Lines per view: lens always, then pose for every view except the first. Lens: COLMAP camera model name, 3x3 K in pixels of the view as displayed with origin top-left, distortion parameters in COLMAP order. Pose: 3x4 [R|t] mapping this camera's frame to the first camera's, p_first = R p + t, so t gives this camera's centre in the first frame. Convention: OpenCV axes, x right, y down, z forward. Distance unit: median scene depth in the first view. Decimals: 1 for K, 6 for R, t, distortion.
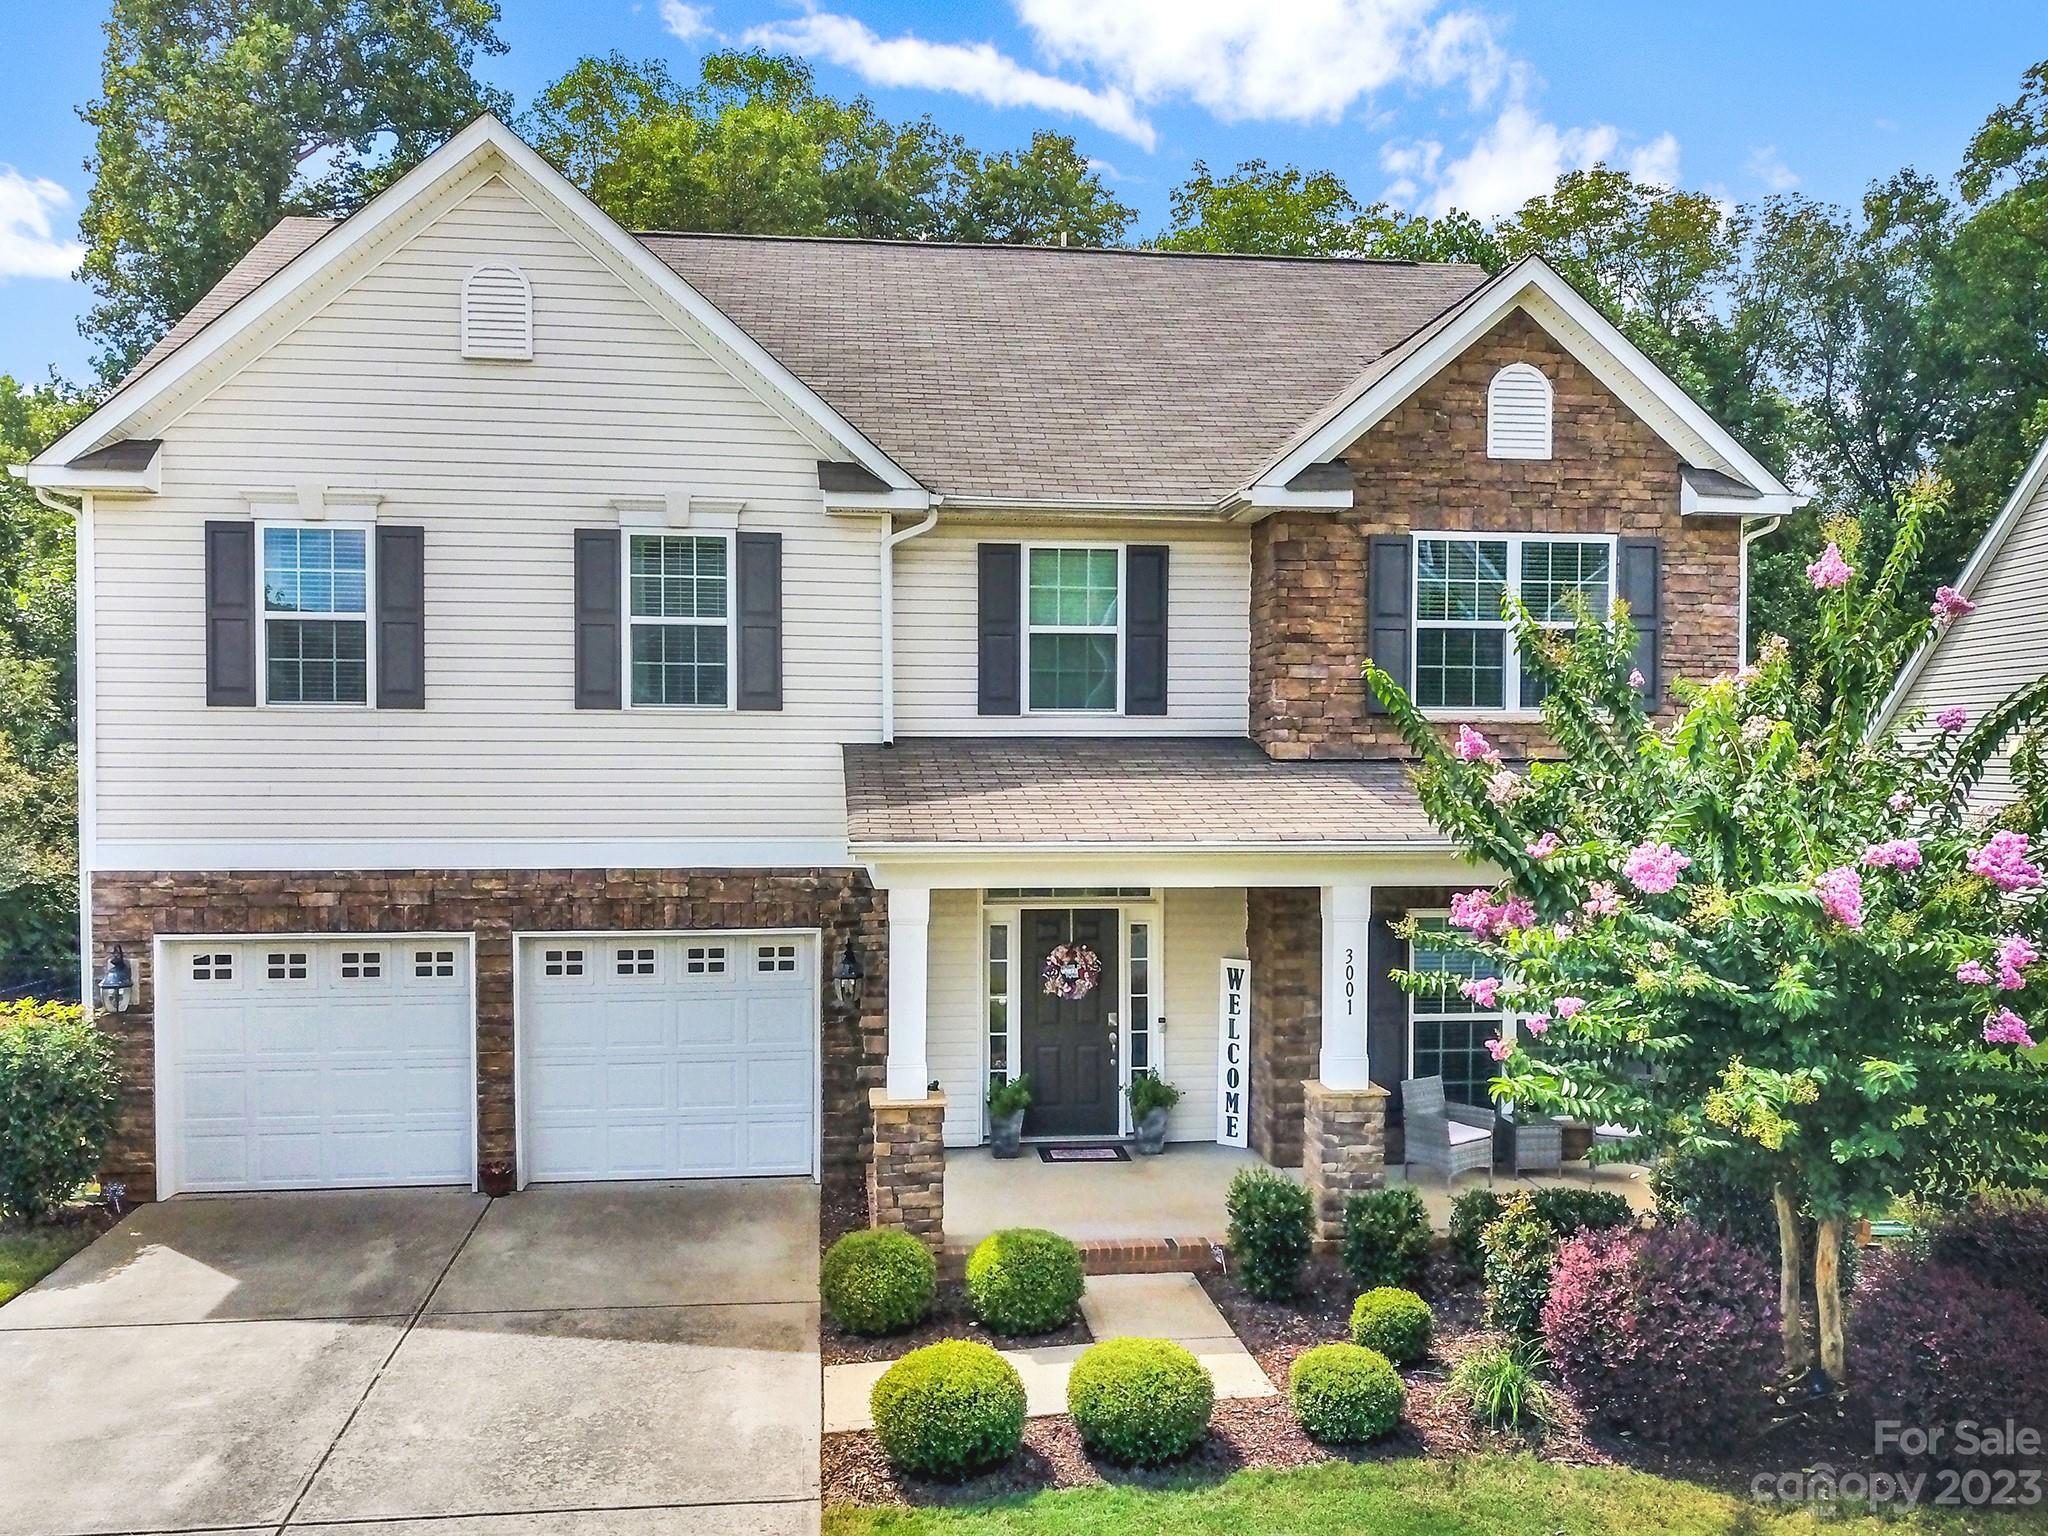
lens RADIAL K [[1609.0, 0, 1020.0], [0, 1609.0, 778.9], [0, 0, 1]] dist [-0.004399, 0.013196]
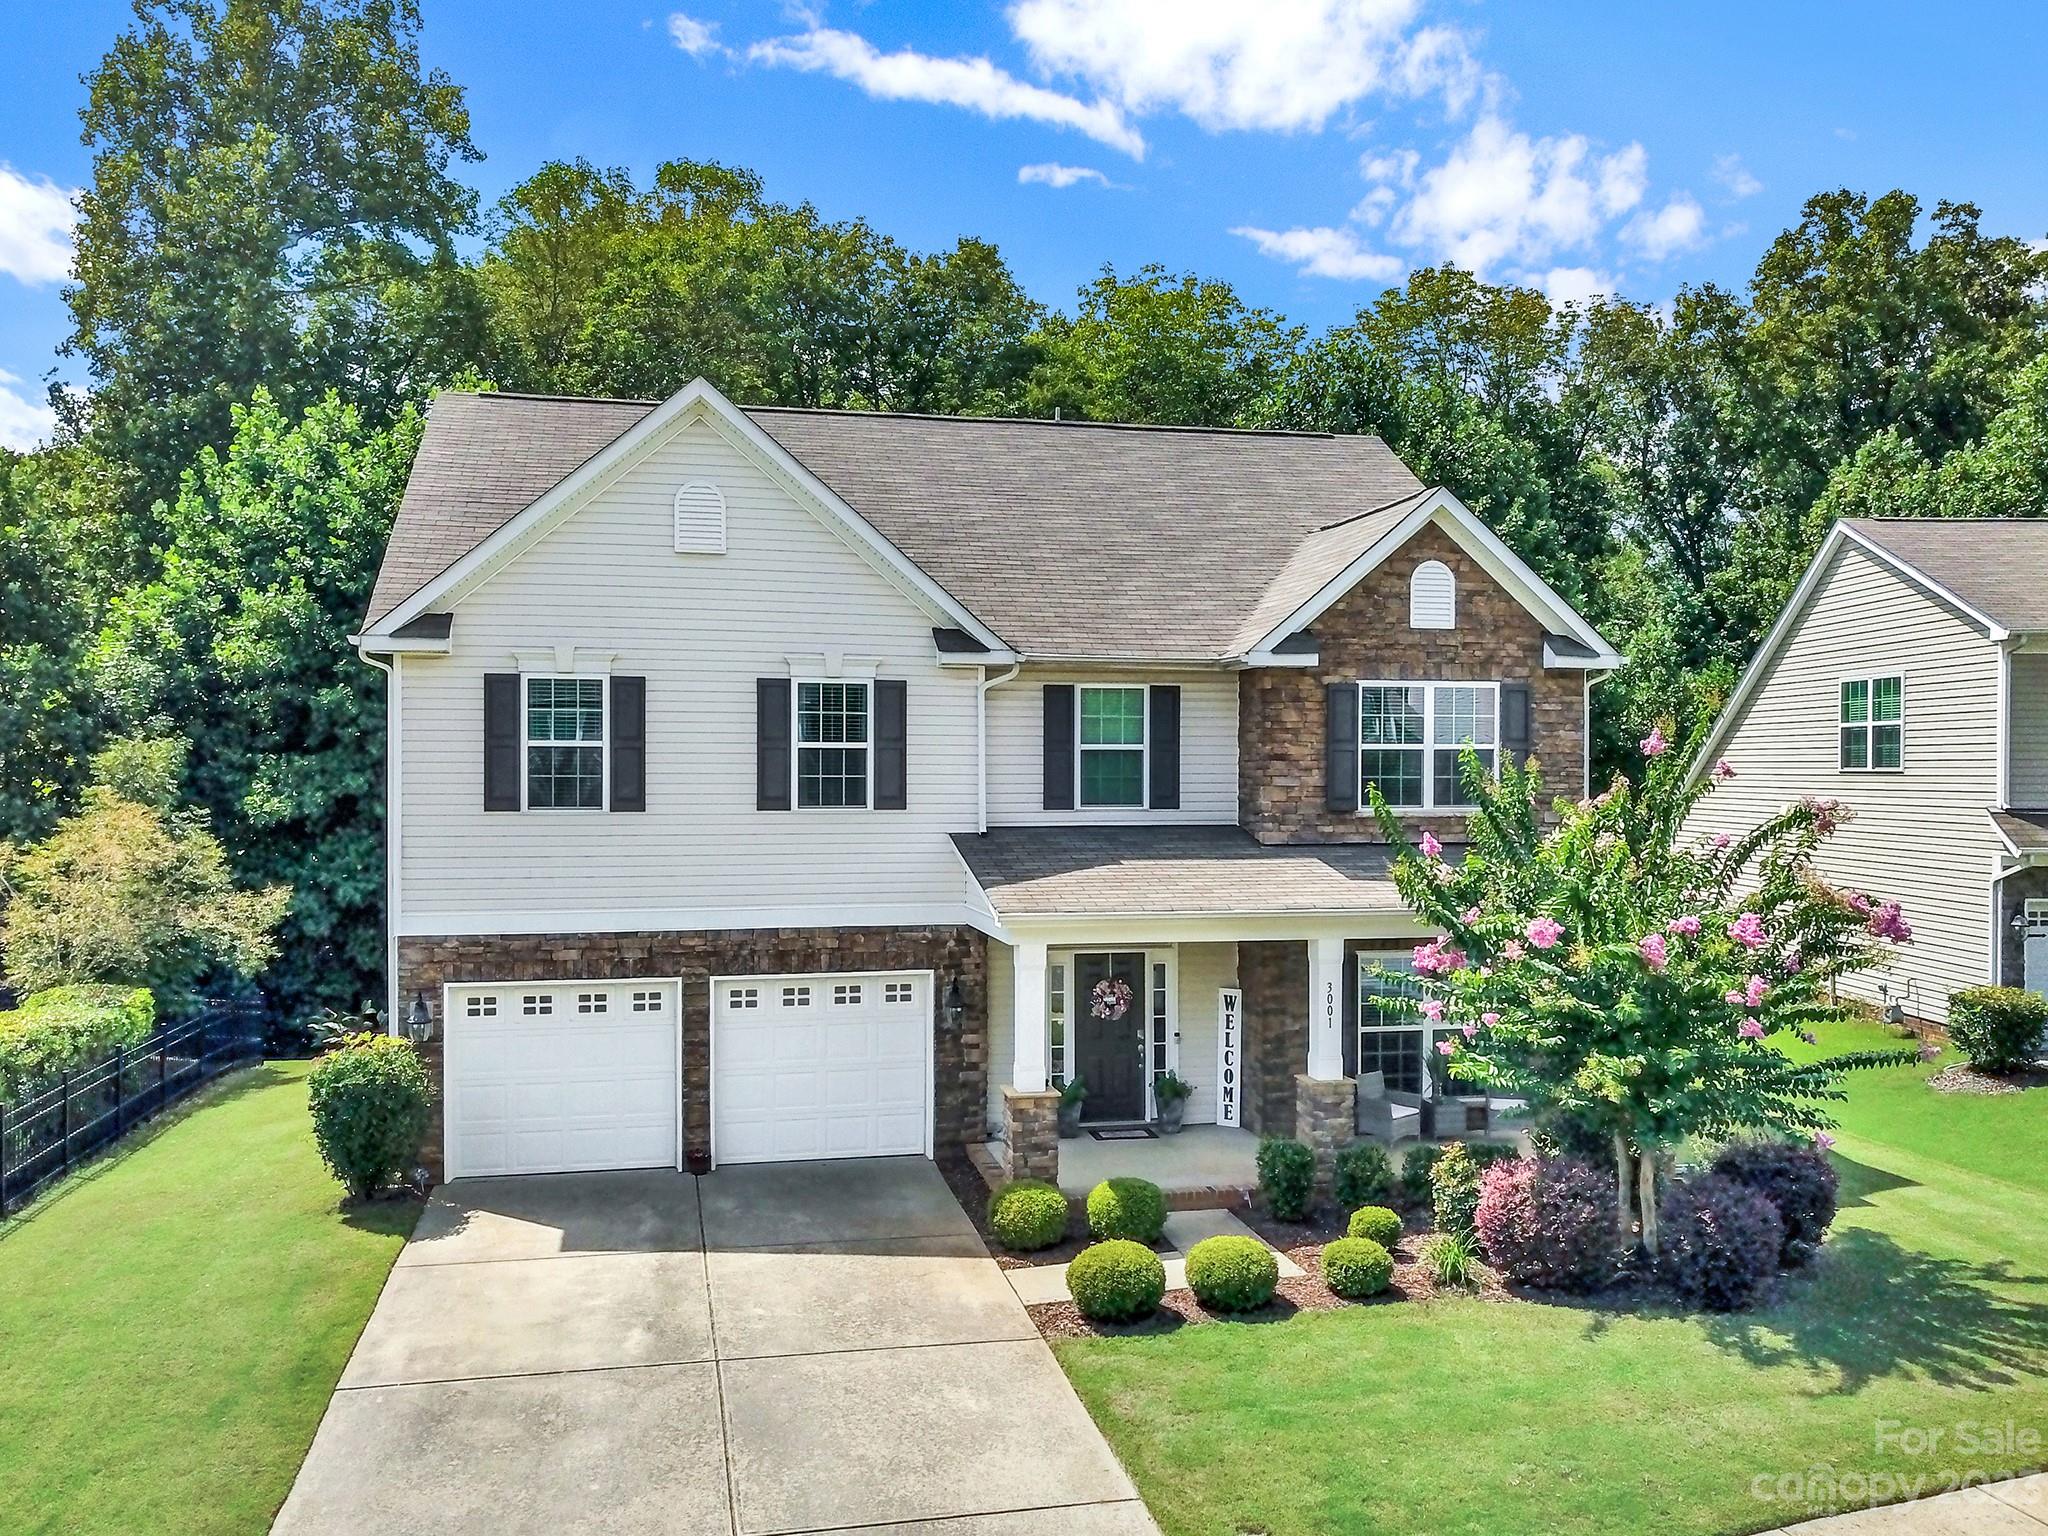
lens RADIAL K [[1619.1, 0, 1024.0], [0, 1619.1, 768.0], [0, 0, 1]] dist [0.008362, -0.011884]
pose [[0.995239, -0.000976, 0.097456, -0.184110], [0.002687, 0.999844, -0.017432, -0.054676], [-0.097423, 0.017611, 0.995087, -0.373644]]
